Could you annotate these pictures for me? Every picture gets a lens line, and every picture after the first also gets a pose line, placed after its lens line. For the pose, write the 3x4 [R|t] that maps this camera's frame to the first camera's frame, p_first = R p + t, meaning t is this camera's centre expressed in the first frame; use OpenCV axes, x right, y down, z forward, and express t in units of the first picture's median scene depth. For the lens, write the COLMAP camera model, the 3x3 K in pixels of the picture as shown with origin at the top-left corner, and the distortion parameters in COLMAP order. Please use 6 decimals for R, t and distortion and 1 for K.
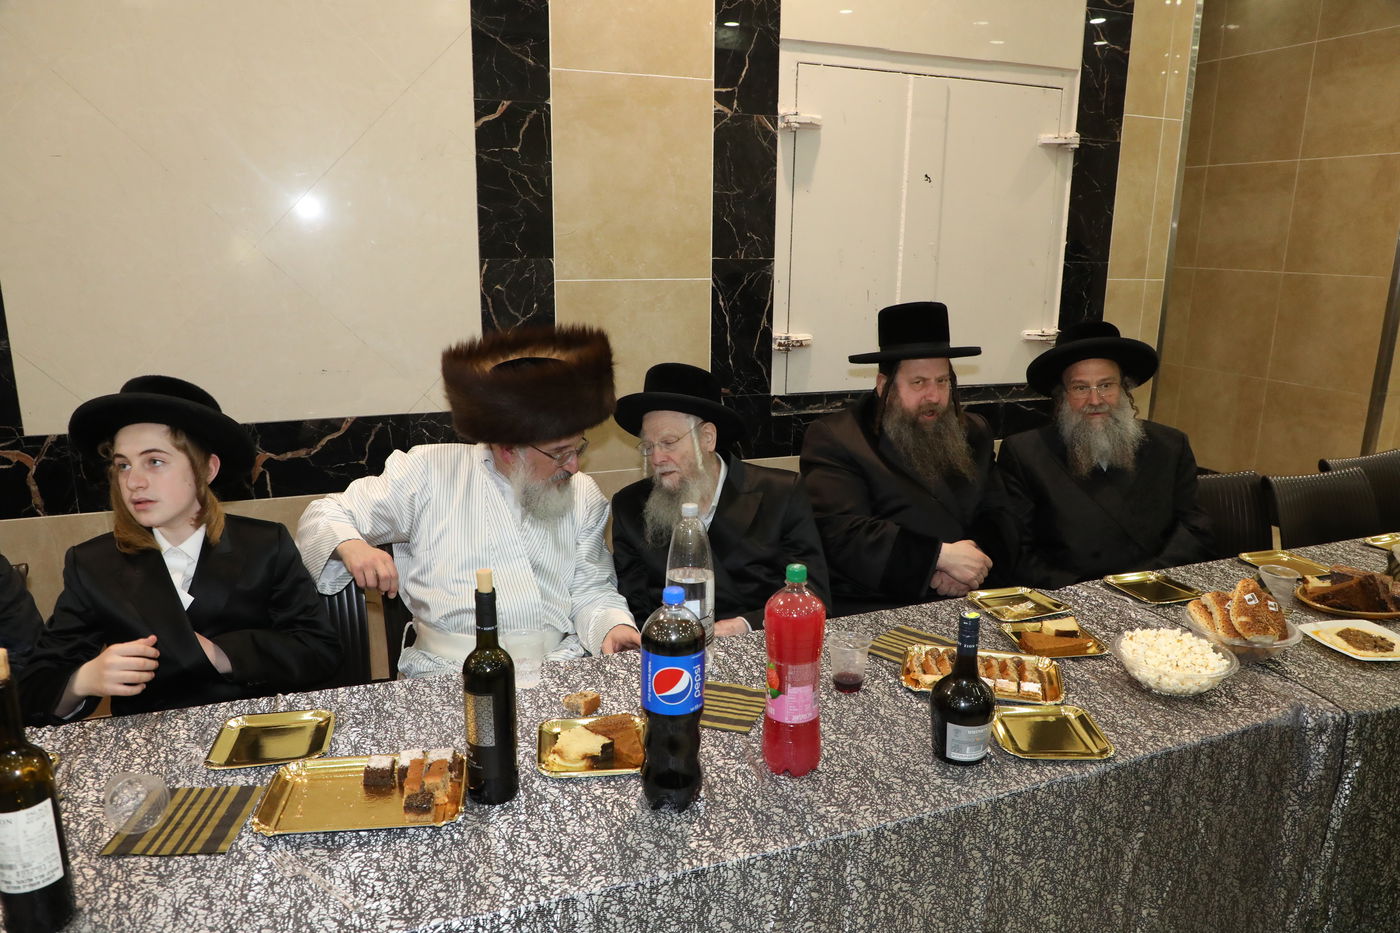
lens RADIAL K [[963.9, 0, 699.8], [0, 963.9, 484.7], [0, 0, 1]] dist [-0.077375, 0.041429]
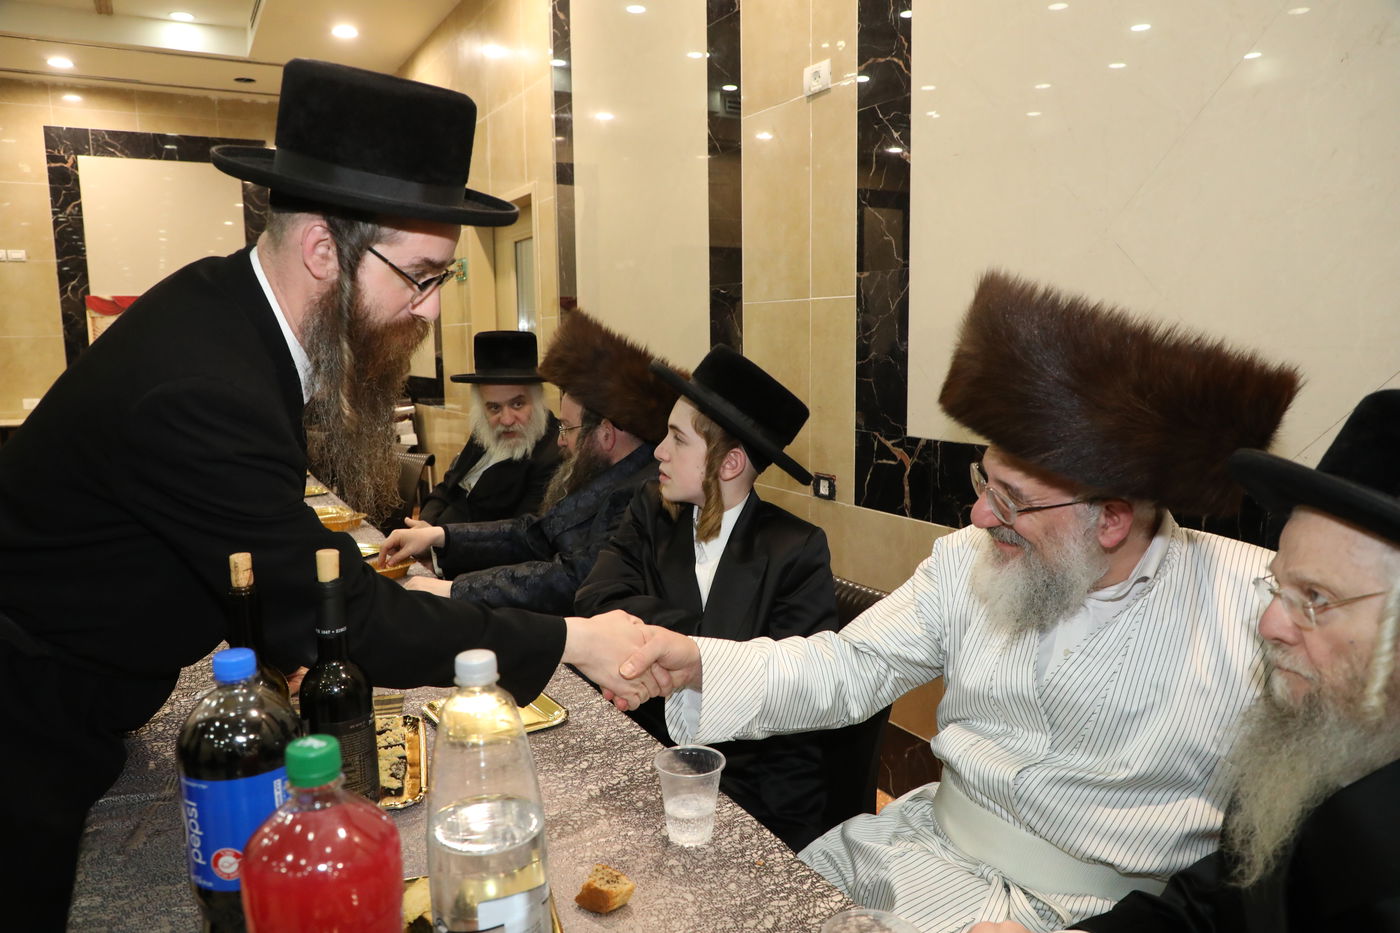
lens RADIAL K [[963.9, 0, 699.8], [0, 963.9, 484.7], [0, 0, 1]] dist [-0.077375, 0.041429]
pose [[0.140762, 0.139855, -0.980116, 0.241119], [-0.237840, 0.965758, 0.103648, -0.048114], [0.961051, 0.218521, 0.169205, 0.531584]]
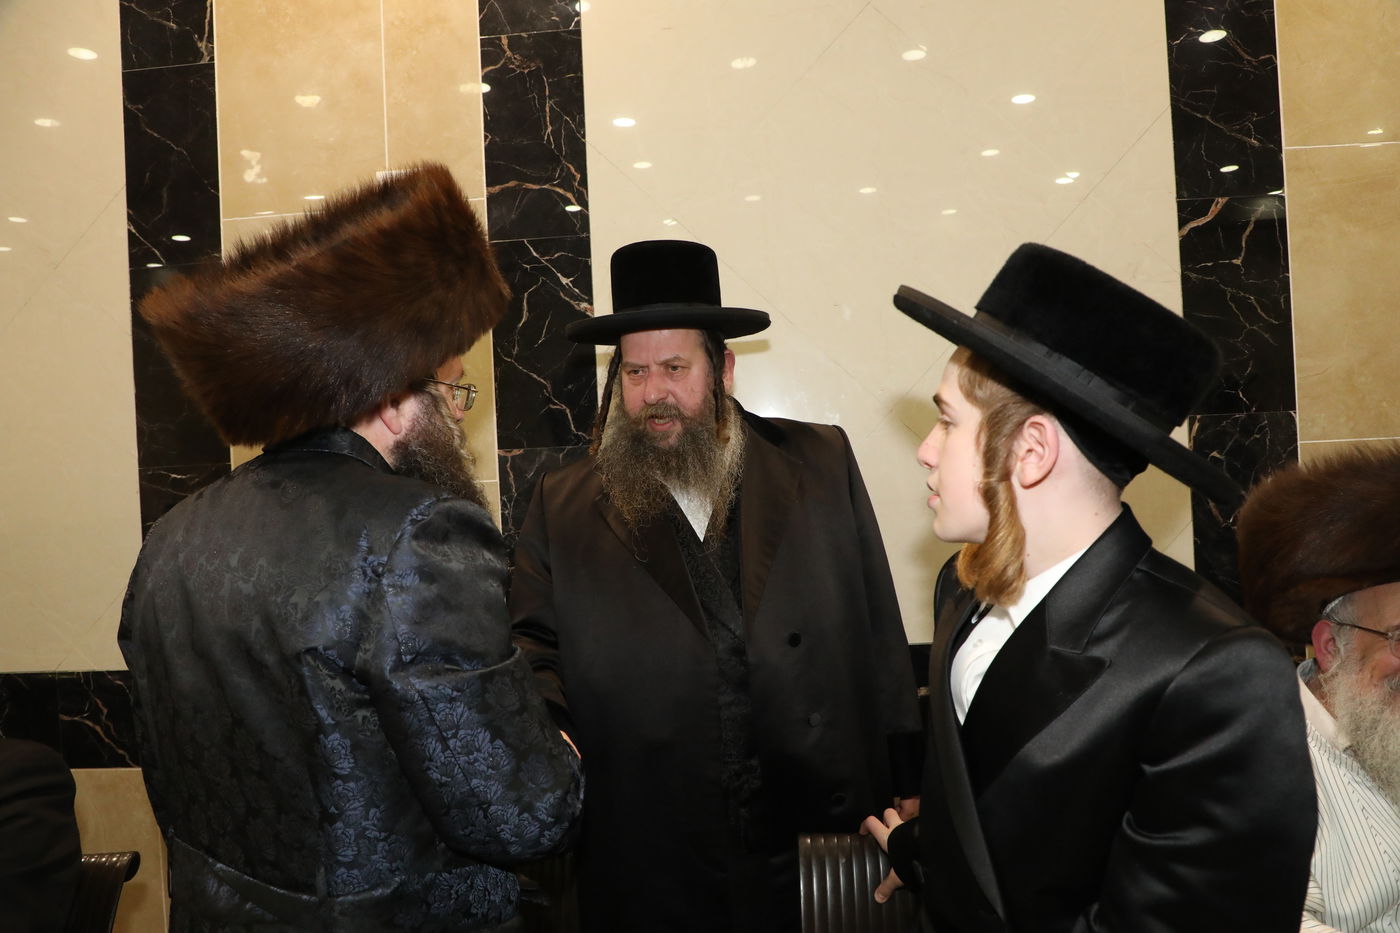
lens RADIAL K [[963.9, 0, 699.8], [0, 963.9, 484.7], [0, 0, 1]] dist [-0.077375, 0.041429]
pose [[0.901405, -0.049812, -0.430102, -0.249512], [-0.052403, 0.973507, -0.222572, -0.013225], [0.429794, 0.223166, 0.874914, 0.242740]]
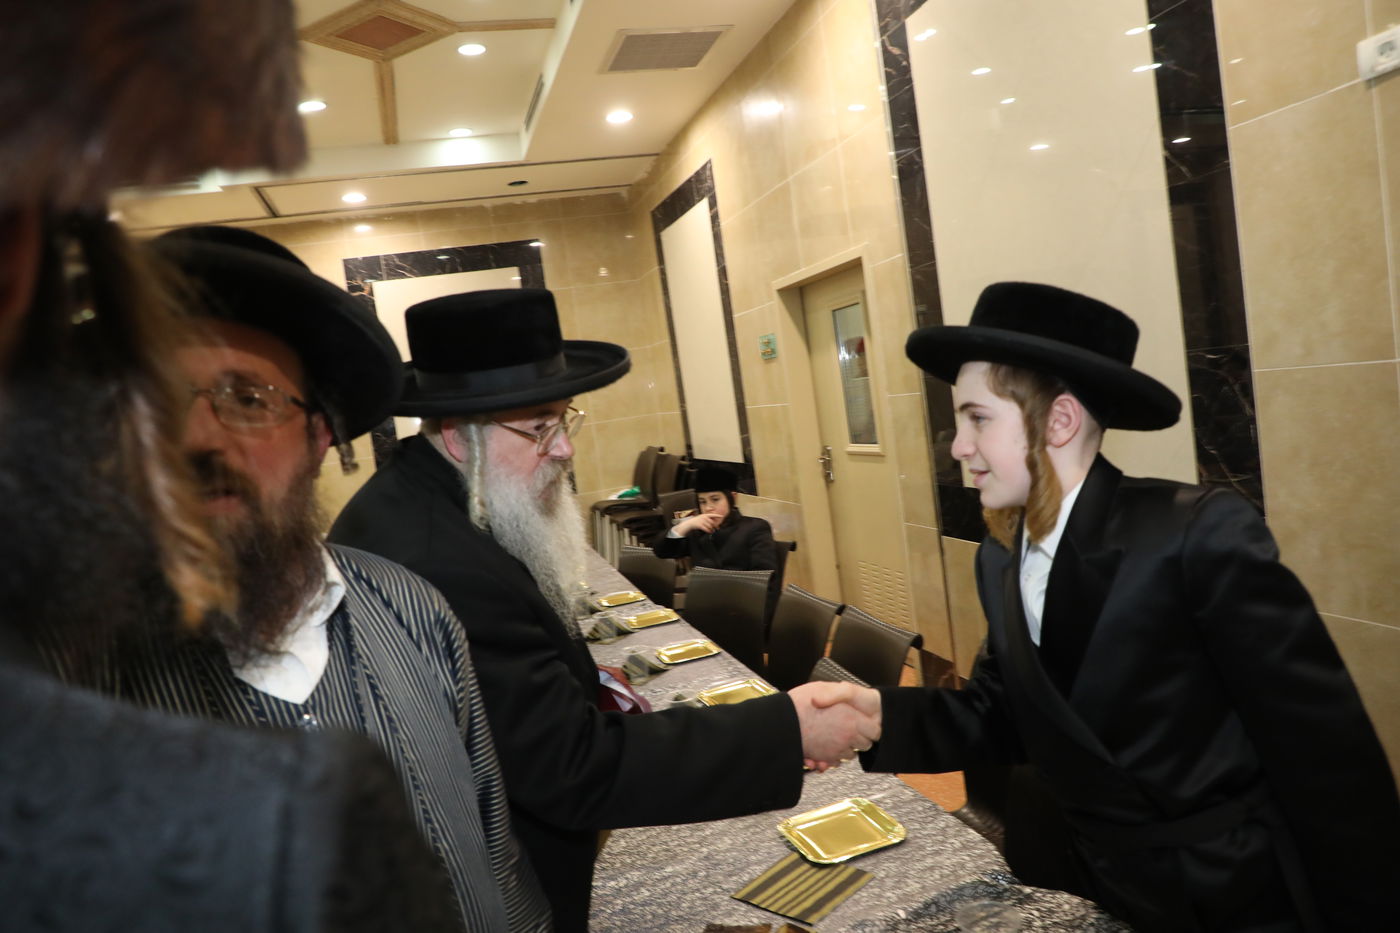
lens RADIAL K [[972.0, 0, 696.6], [0, 972.0, 472.6], [0, 0, 1]] dist [-0.067511, 0.039048]
pose [[-0.099778, 0.084956, -0.991376, 0.002666], [-0.113622, 0.988858, 0.096176, -0.084714], [0.988501, 0.122238, -0.089013, 0.326152]]
